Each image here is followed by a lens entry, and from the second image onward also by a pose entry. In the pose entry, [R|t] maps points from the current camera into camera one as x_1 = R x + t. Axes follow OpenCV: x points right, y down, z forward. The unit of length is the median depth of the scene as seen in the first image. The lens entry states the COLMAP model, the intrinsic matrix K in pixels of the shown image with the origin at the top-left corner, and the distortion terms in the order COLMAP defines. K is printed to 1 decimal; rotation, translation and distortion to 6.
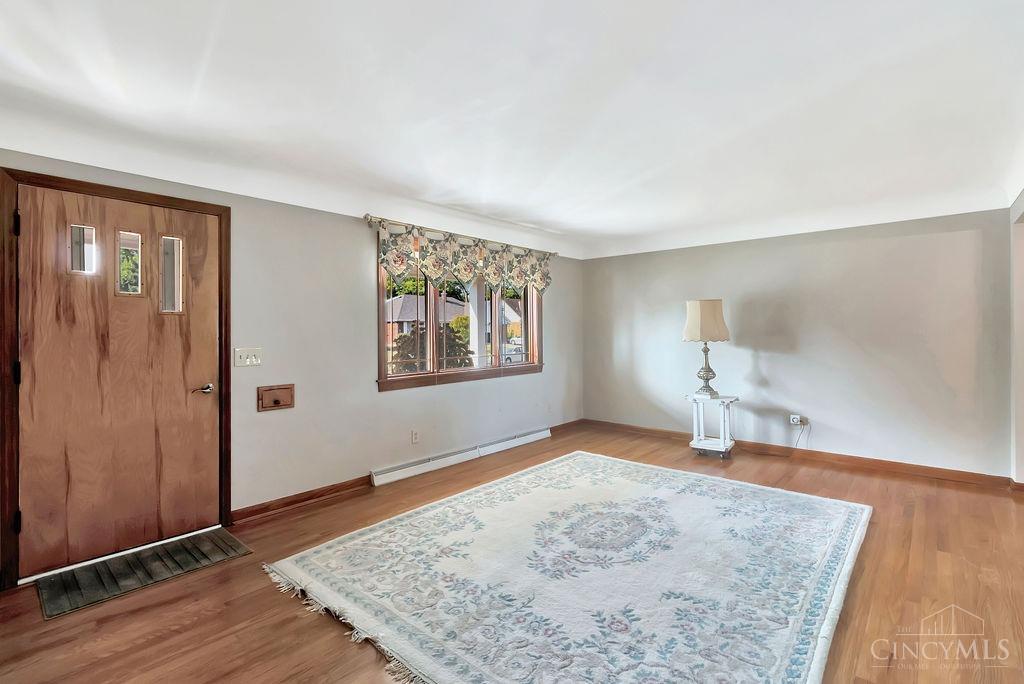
lens RADIAL K [[474.2, 0, 504.4], [0, 474.2, 339.9], [0, 0, 1]] dist [0.004667, -0.006177]
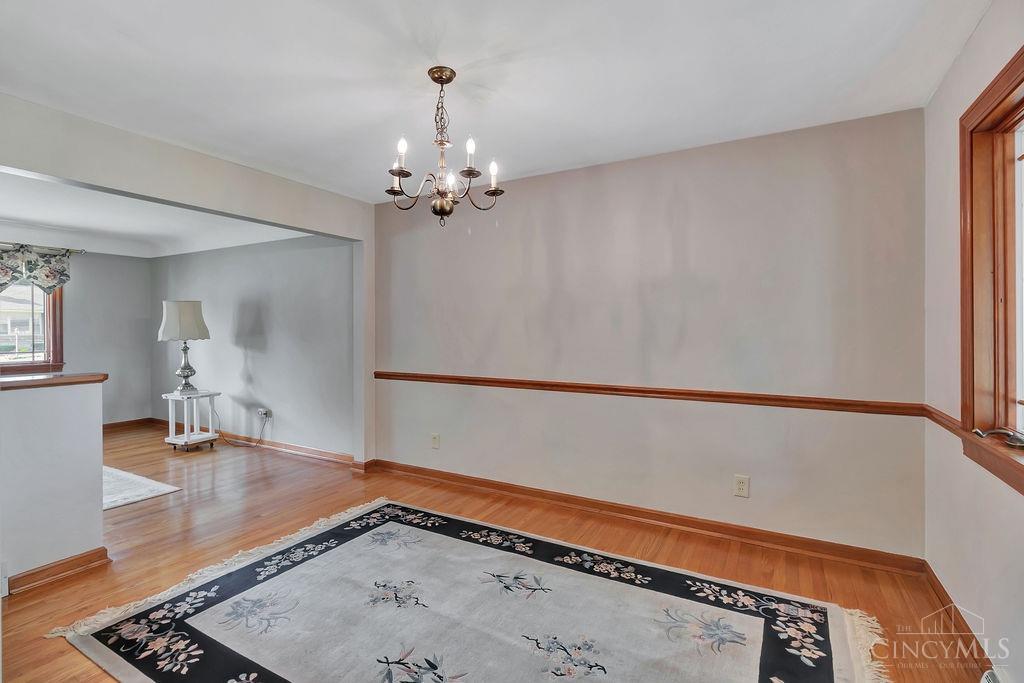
lens RADIAL K [[474.2, 0, 510.8], [0, 474.2, 335.0], [0, 0, 1]] dist [0.004667, -0.006177]
pose [[0.974208, 0.010550, 0.225405, 1.045645], [-0.007716, 0.999880, -0.013452, -0.001015], [-0.225520, 0.011365, 0.974172, -0.221030]]
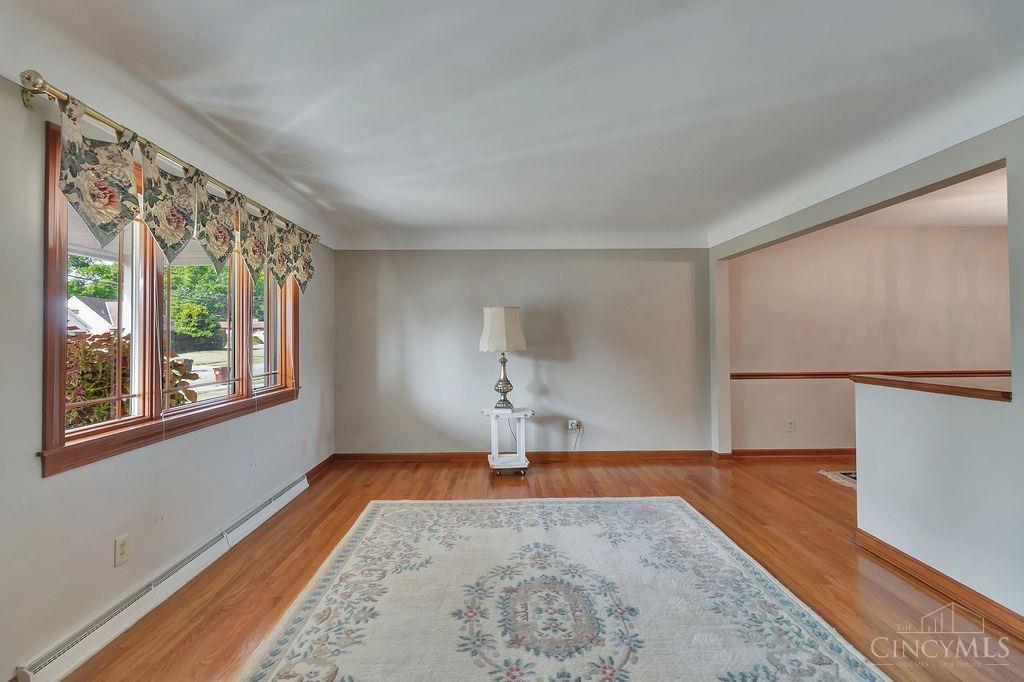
lens RADIAL K [[474.2, 0, 505.7], [0, 474.2, 335.0], [0, 0, 1]] dist [0.004667, -0.006177]
pose [[0.736769, 0.006498, 0.676113, -0.239484], [0.014575, 0.999569, -0.025489, -0.007008], [-0.675987, 0.028634, 0.736357, 0.361367]]
